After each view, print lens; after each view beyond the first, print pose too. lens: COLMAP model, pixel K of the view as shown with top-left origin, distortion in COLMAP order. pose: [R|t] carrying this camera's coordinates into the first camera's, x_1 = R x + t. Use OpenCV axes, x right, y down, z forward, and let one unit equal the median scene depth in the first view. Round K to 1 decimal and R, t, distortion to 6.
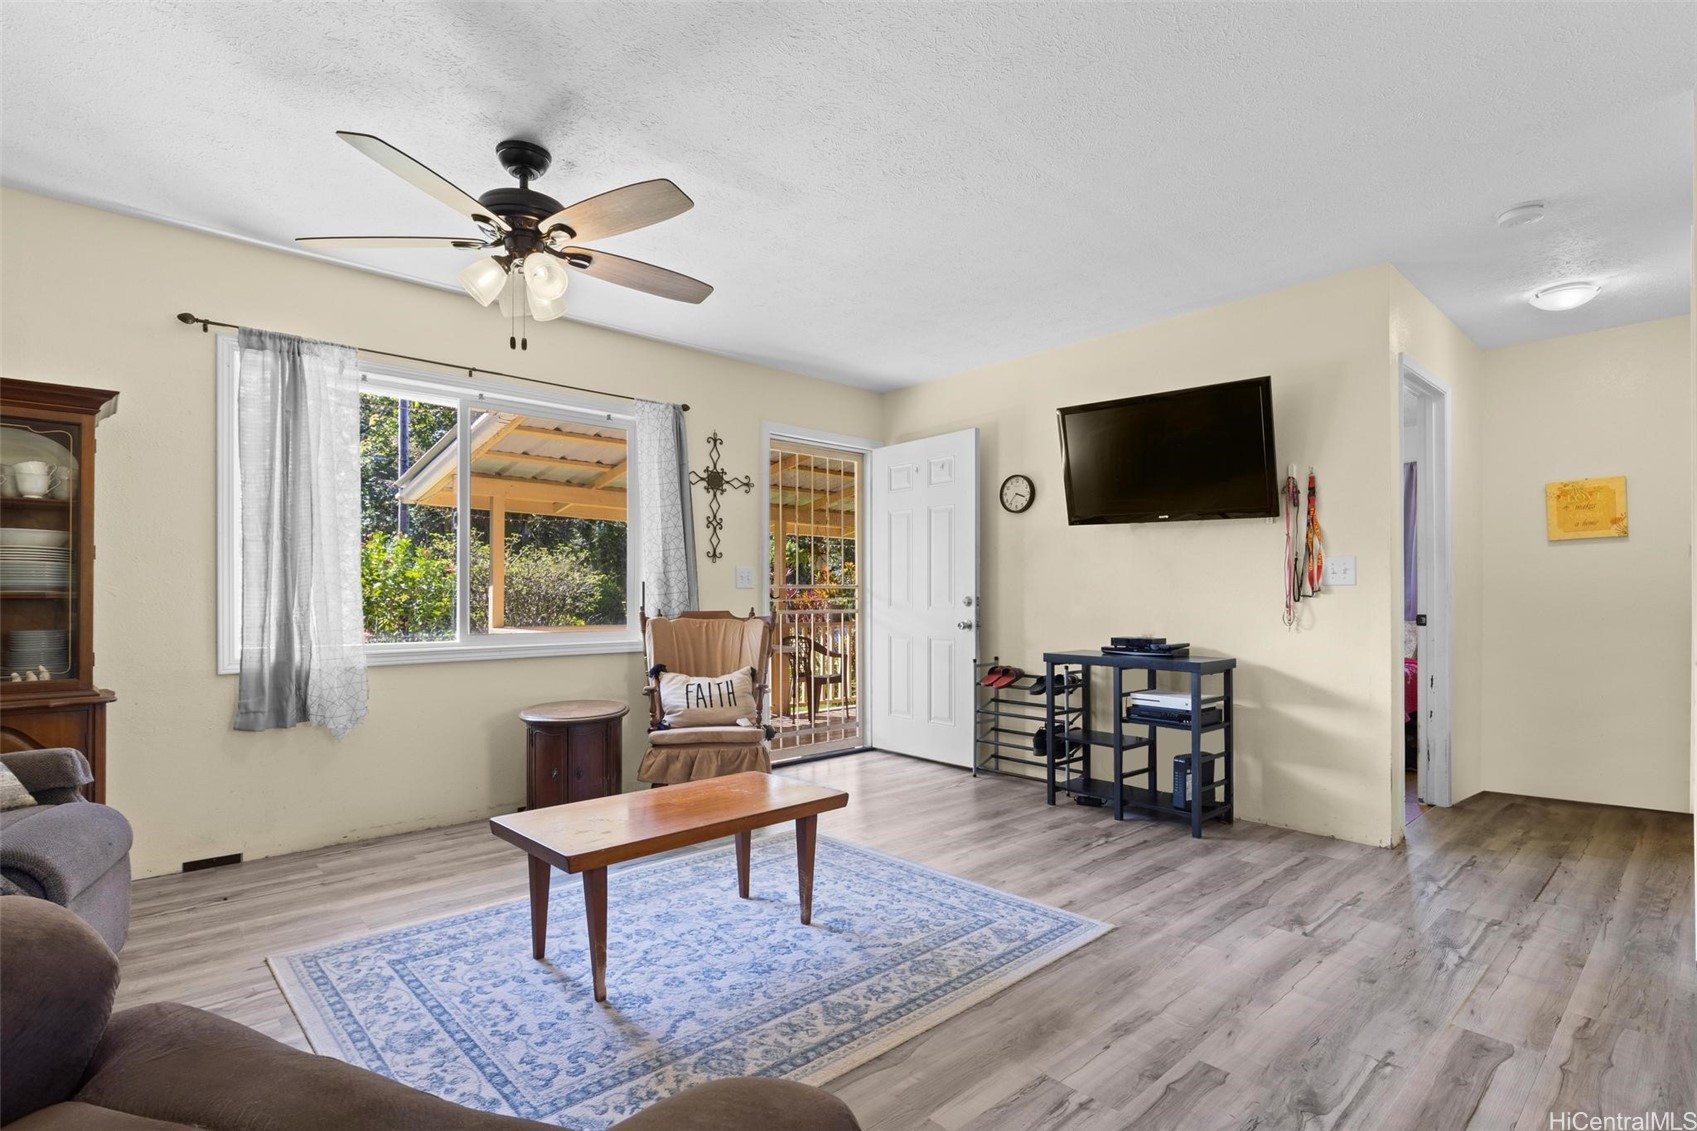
lens RADIAL K [[818.0, 0, 847.7], [0, 818.0, 588.6], [0, 0, 1]] dist [-0.003511, -0.000802]
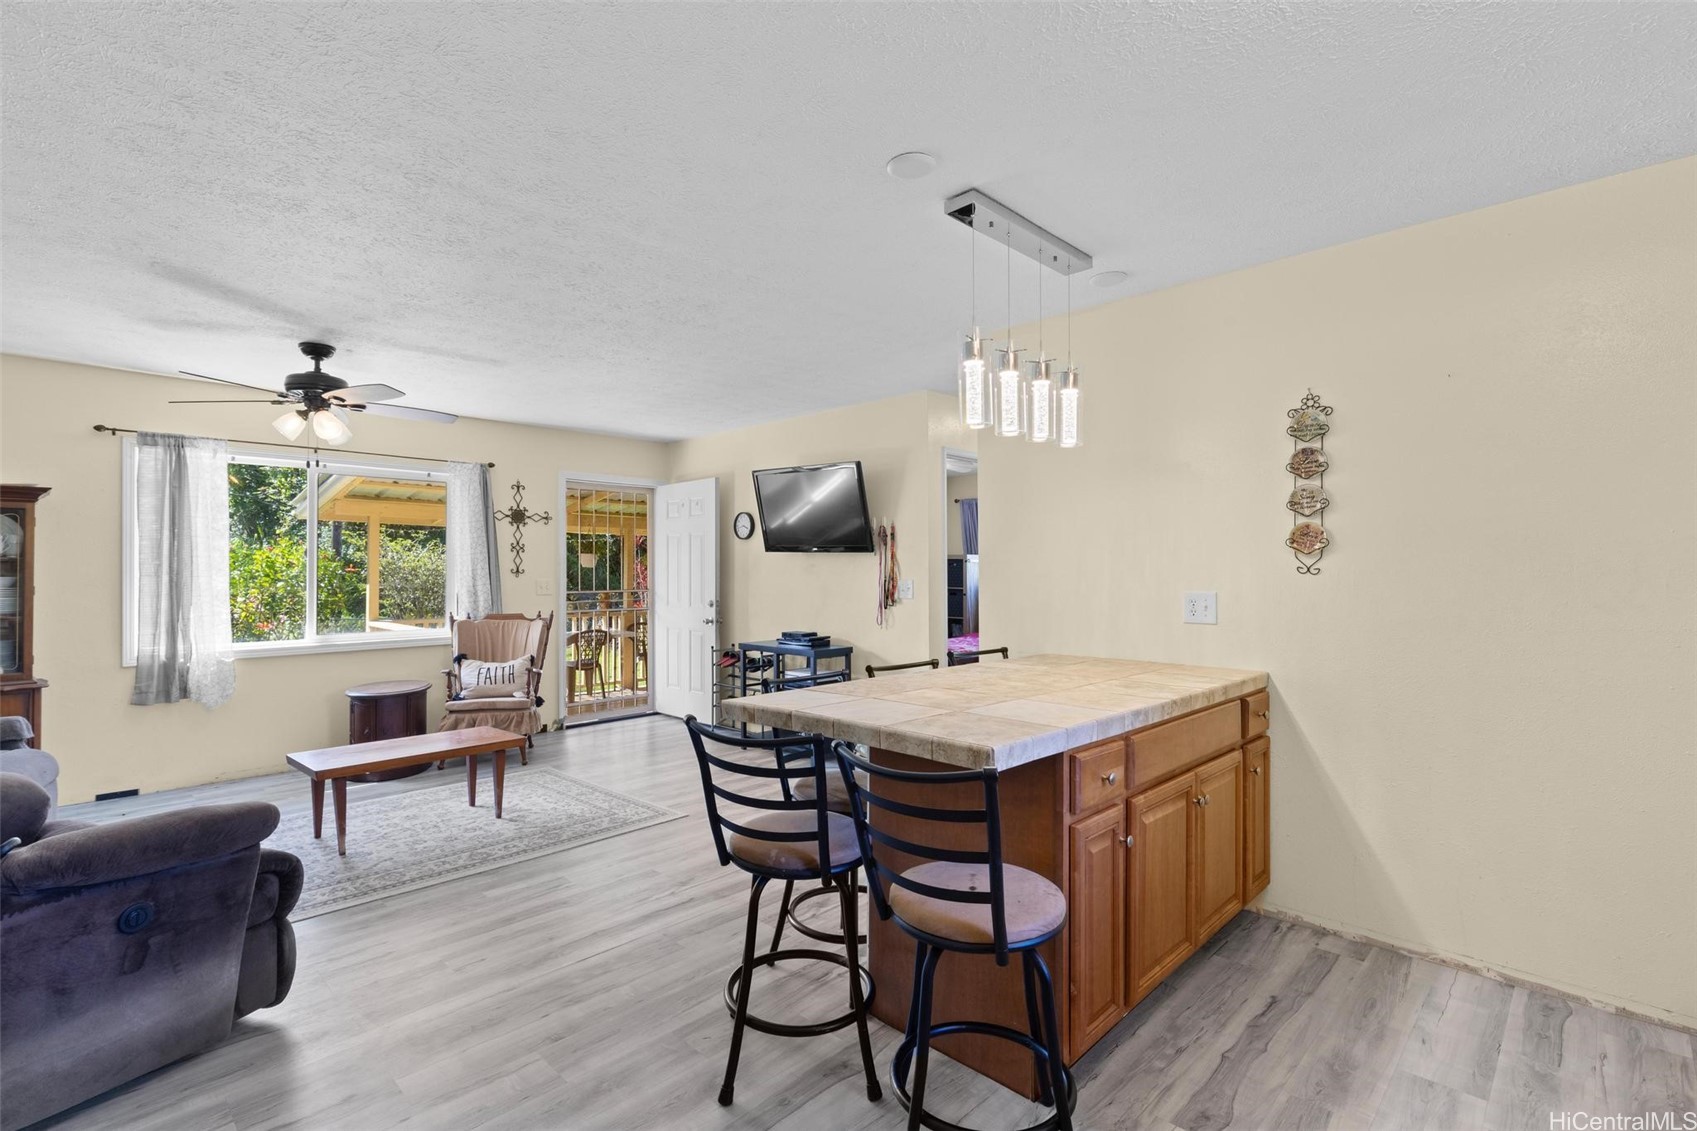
lens RADIAL K [[782.1, 0, 840.0], [0, 782.1, 558.2], [0, 0, 1]] dist [0.001805, -0.000827]
pose [[0.998177, -0.002797, 0.060283, 0.407148], [0.003284, 0.999963, -0.007982, -0.070530], [-0.060259, 0.008165, 0.998149, -0.456811]]
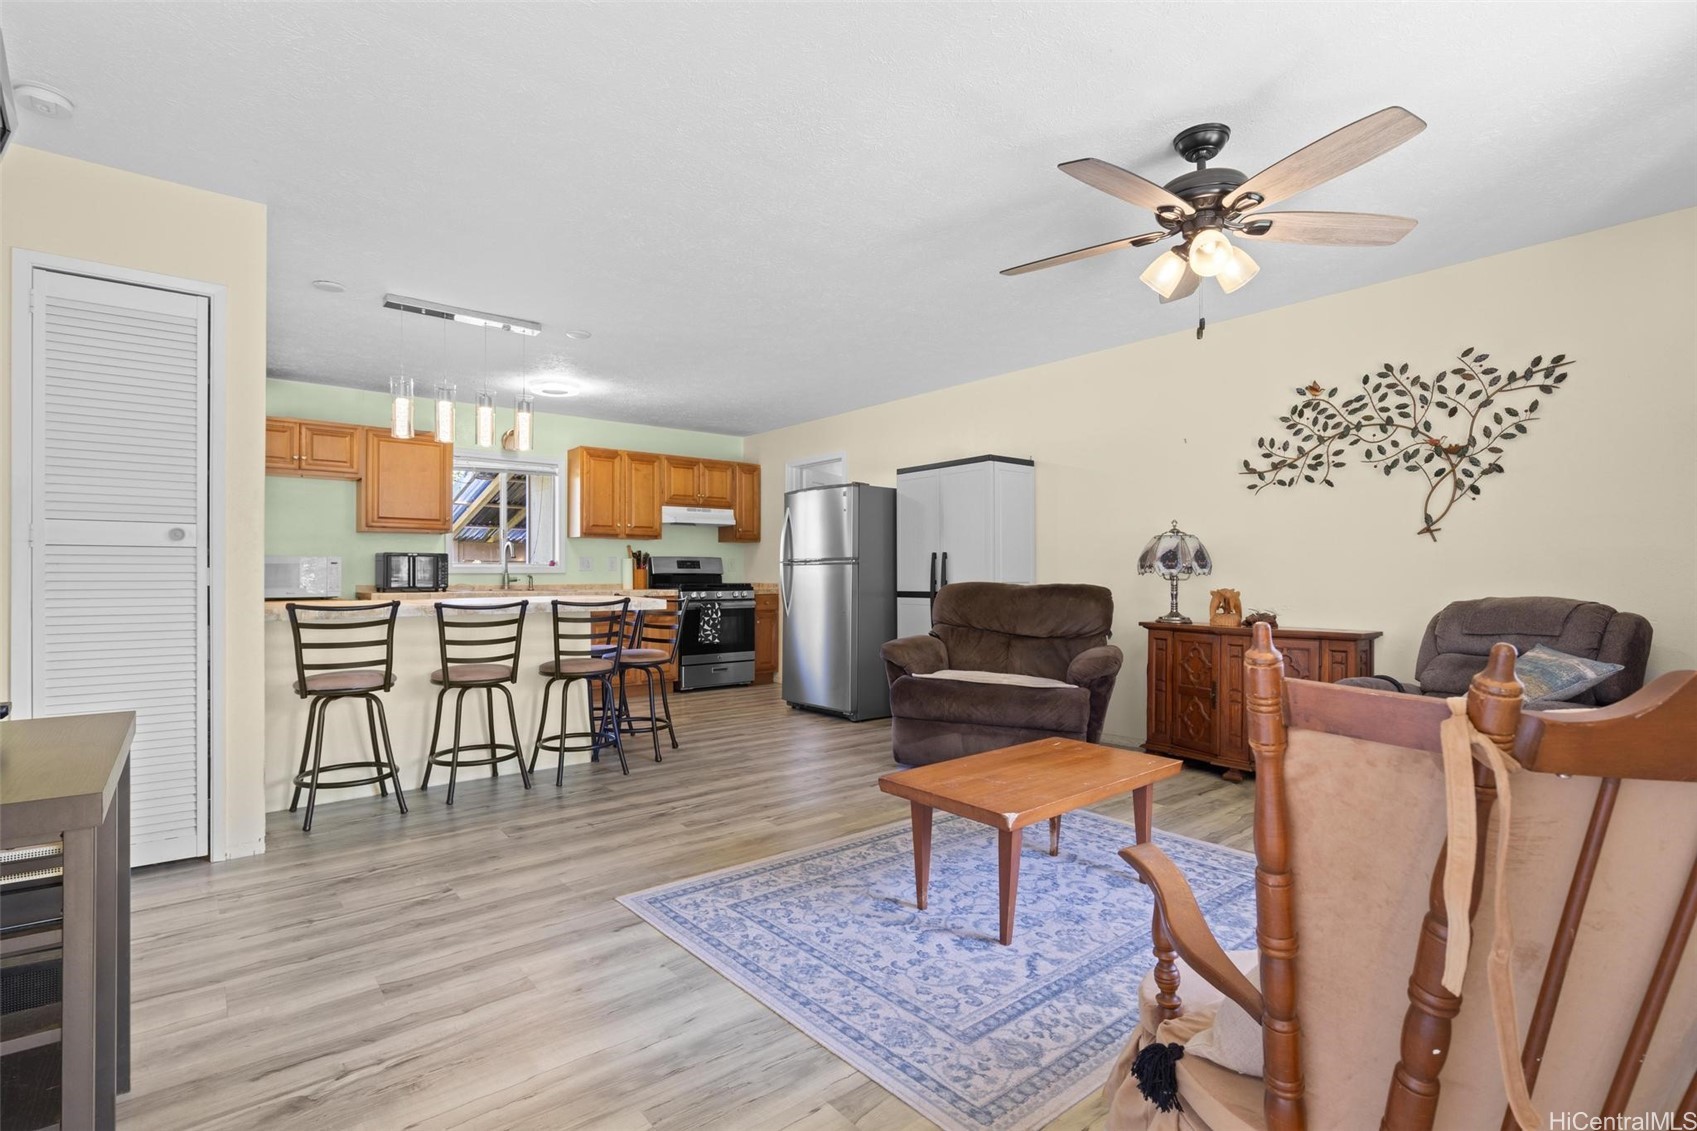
lens RADIAL K [[818.0, 0, 847.7], [0, 818.0, 588.6], [0, 0, 1]] dist [-0.003511, -0.000802]
pose [[-0.998709, -0.003045, 0.050701, -0.008170], [-0.002604, 0.999958, 0.008767, 0.014702], [-0.050726, 0.008624, -0.998675, 1.503851]]
